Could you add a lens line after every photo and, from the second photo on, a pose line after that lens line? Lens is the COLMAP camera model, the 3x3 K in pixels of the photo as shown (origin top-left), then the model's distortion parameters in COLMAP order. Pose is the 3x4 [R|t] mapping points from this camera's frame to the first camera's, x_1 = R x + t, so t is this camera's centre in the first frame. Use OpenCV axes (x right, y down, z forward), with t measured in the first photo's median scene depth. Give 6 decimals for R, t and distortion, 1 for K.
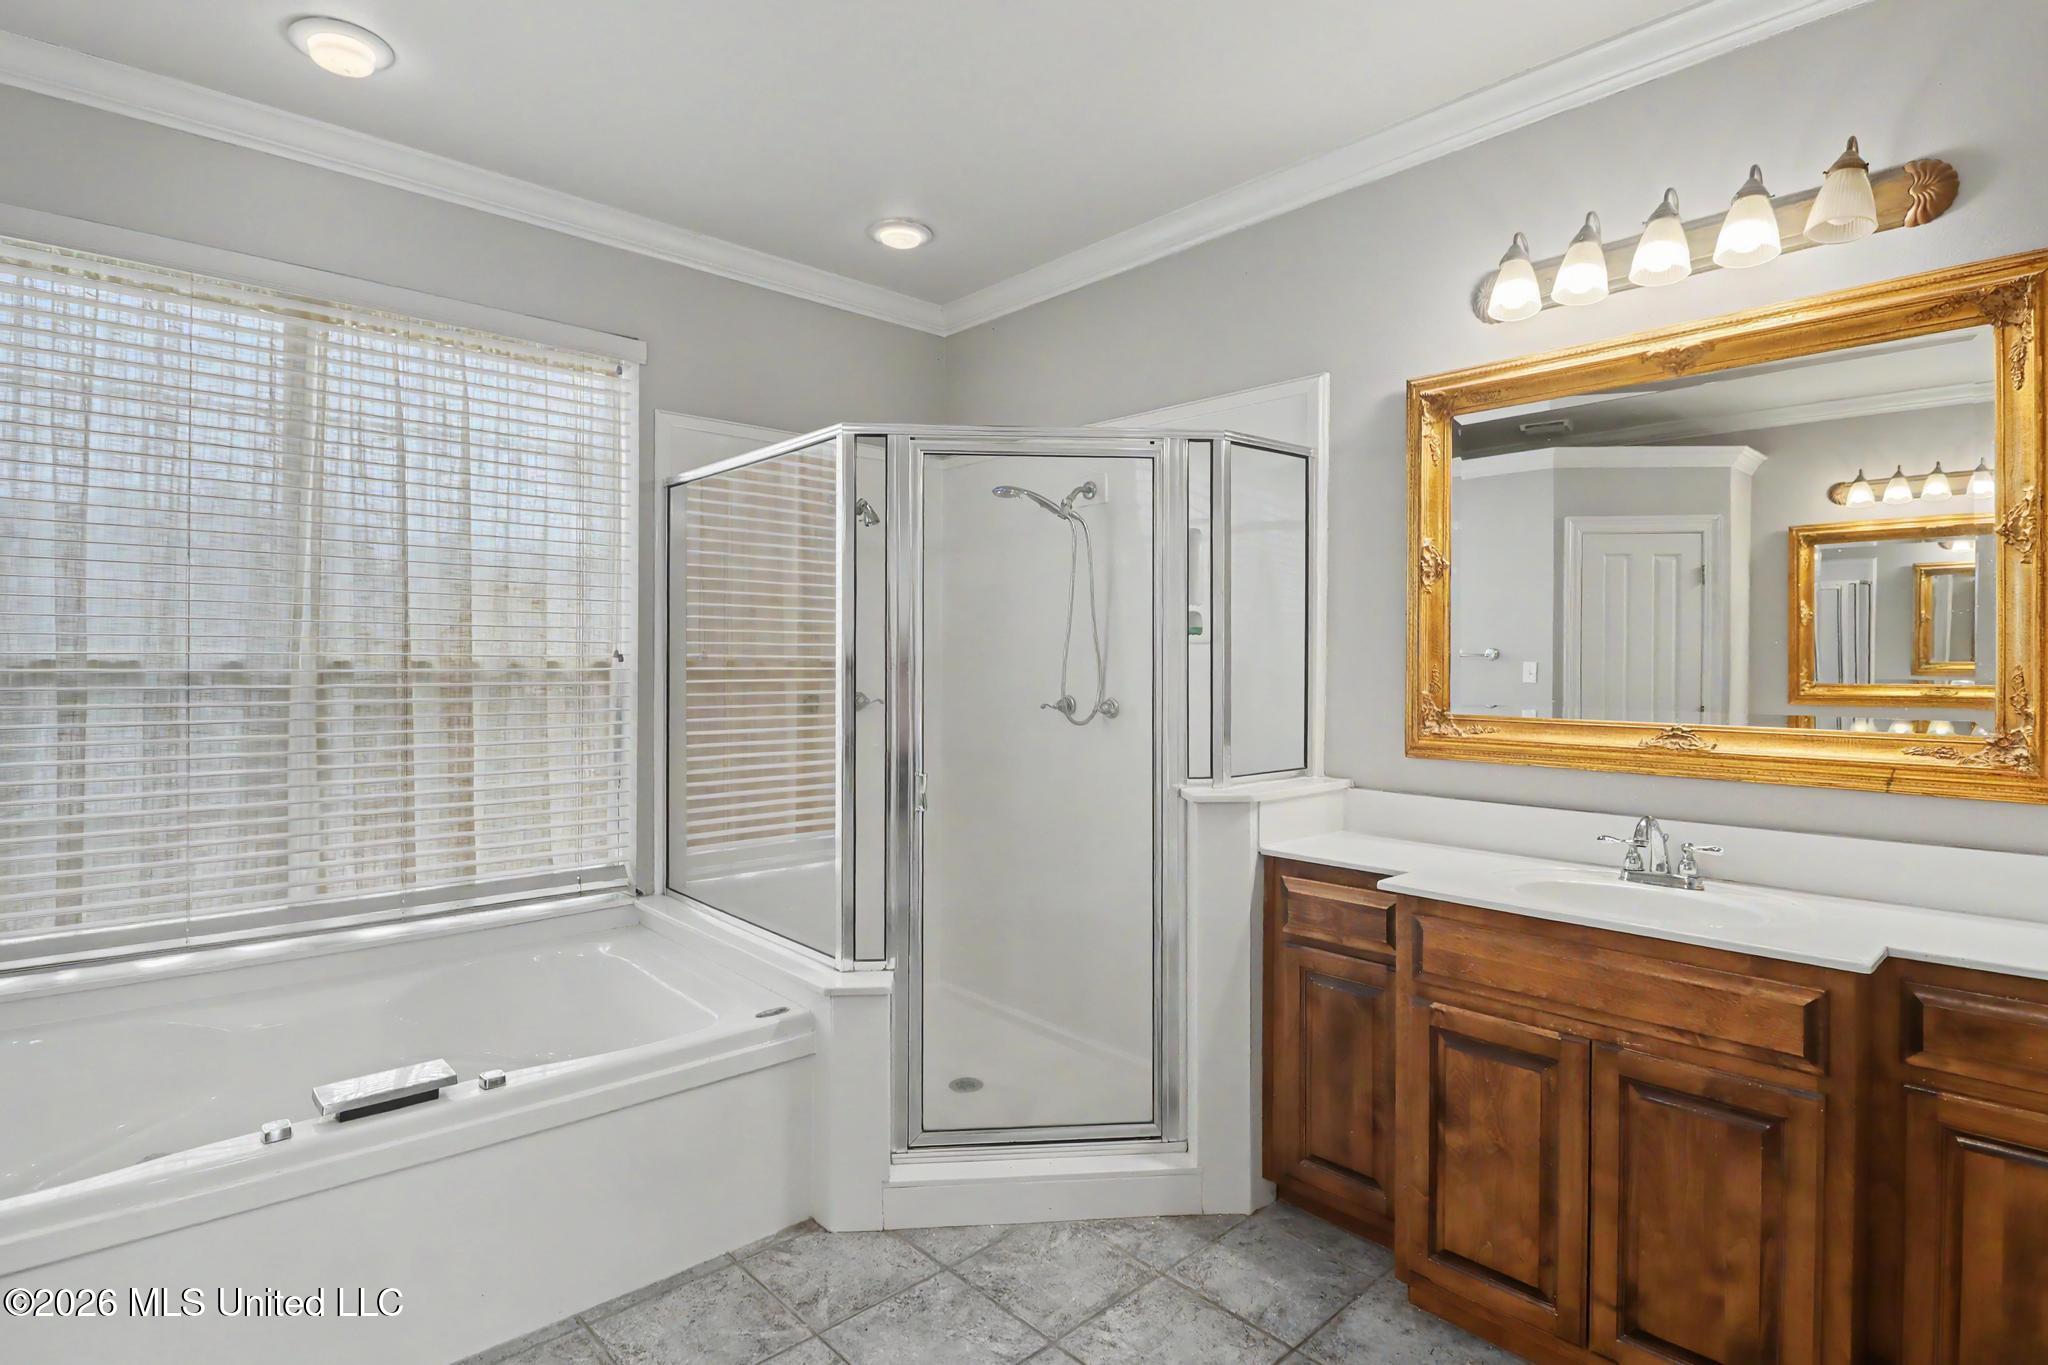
lens RADIAL K [[1025.2, 0, 1020.8], [0, 1025.2, 663.6], [0, 0, 1]] dist [0.004013, -0.013261]
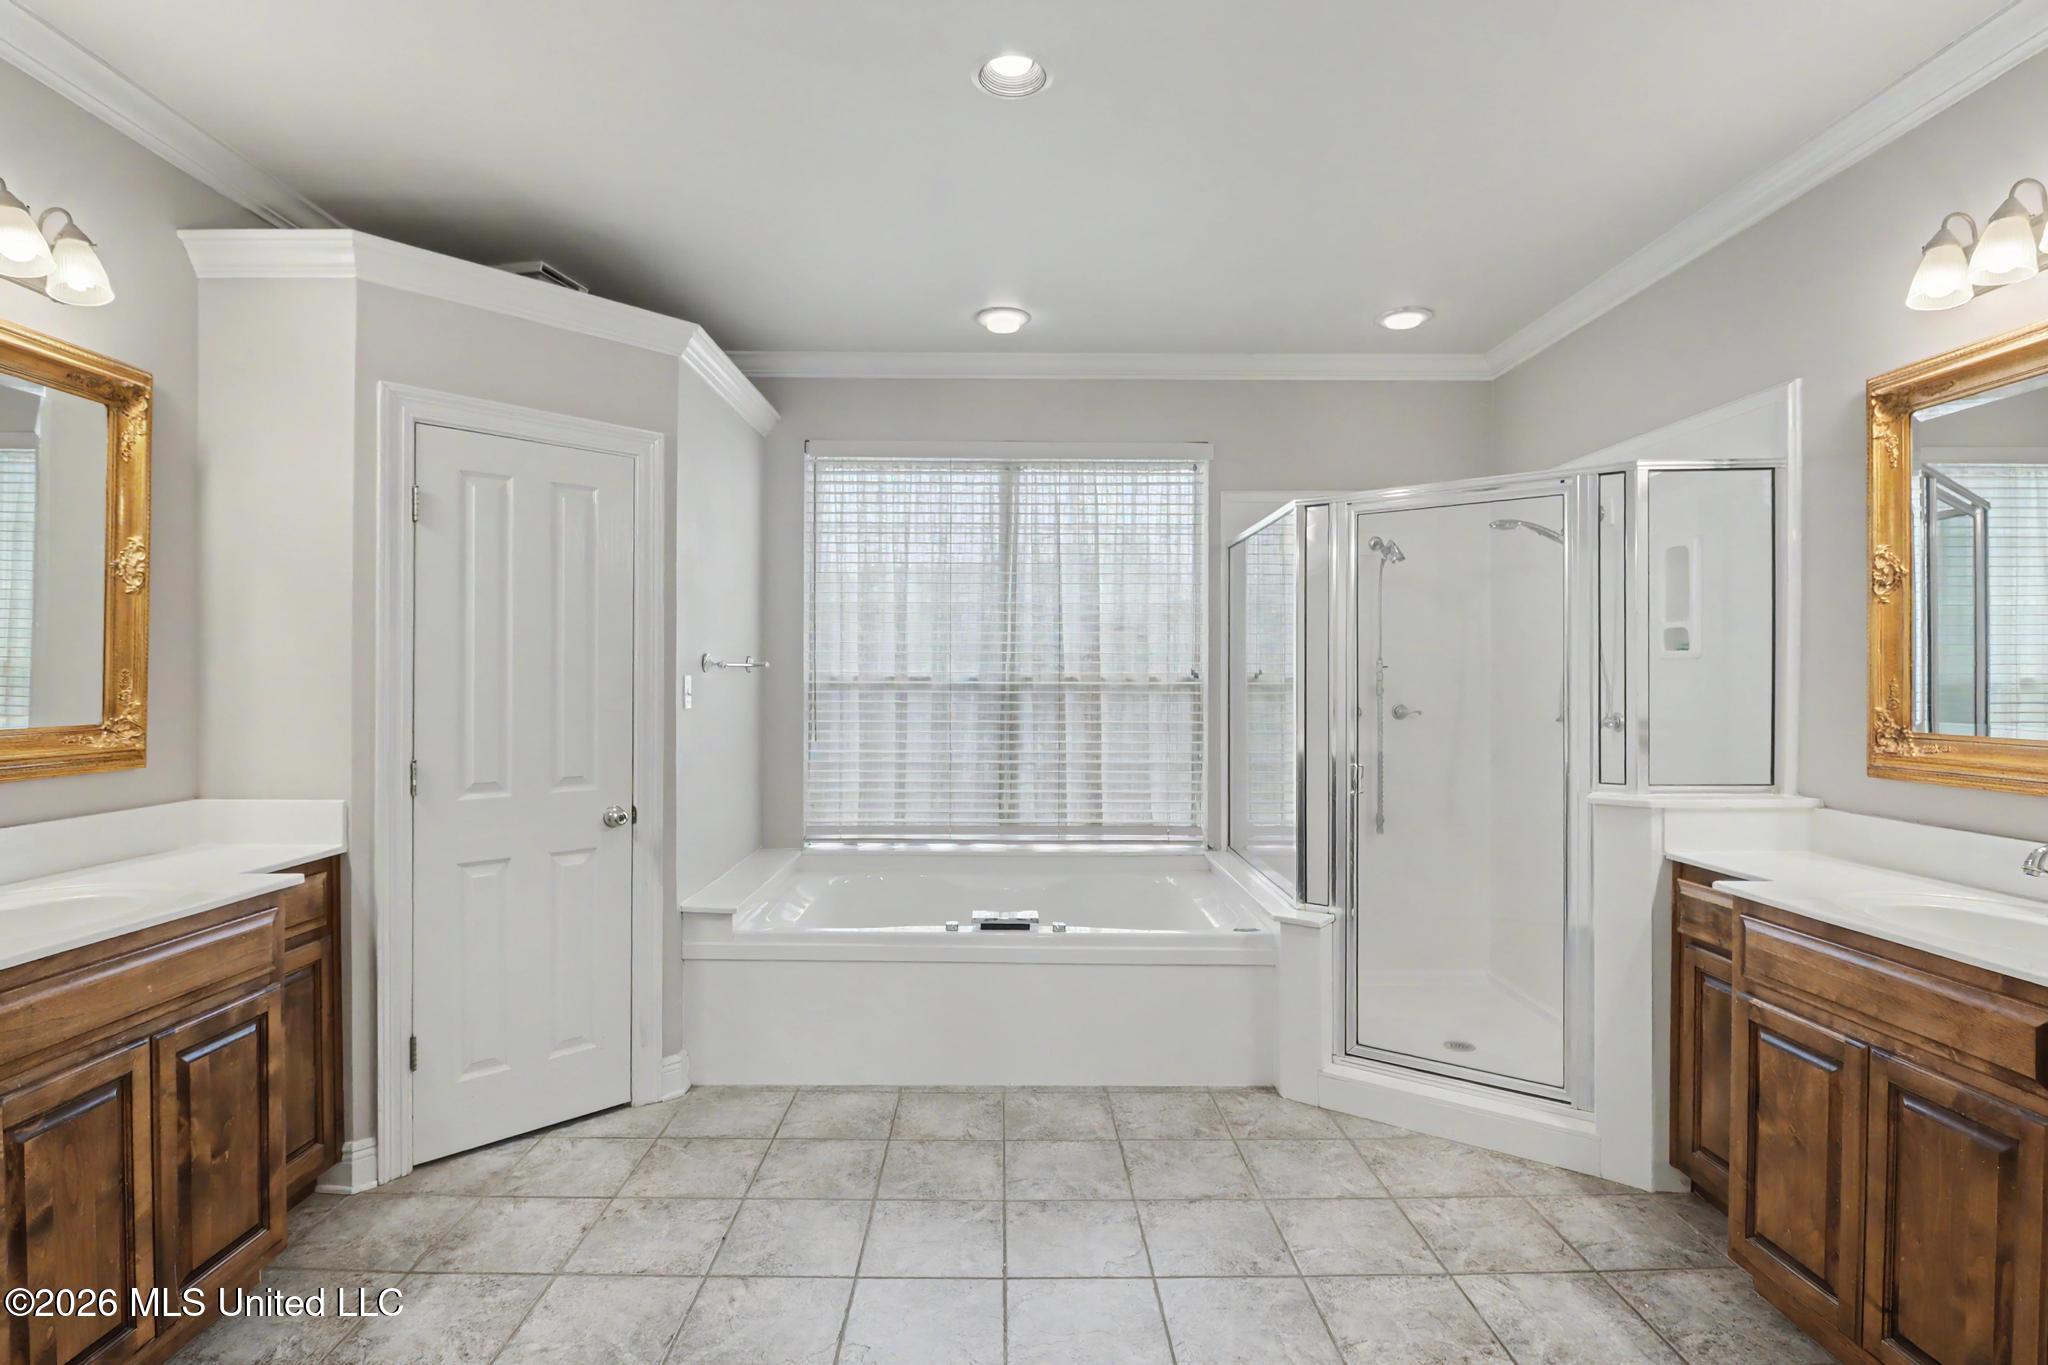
lens RADIAL K [[1025.2, 0, 1020.8], [0, 1025.2, 663.6], [0, 0, 1]] dist [0.004013, -0.013261]
pose [[0.747324, -0.010583, -0.664375, 0.459113], [-0.000145, 0.999871, -0.016090, 0.002215], [0.664459, 0.012120, 0.747226, -0.248314]]
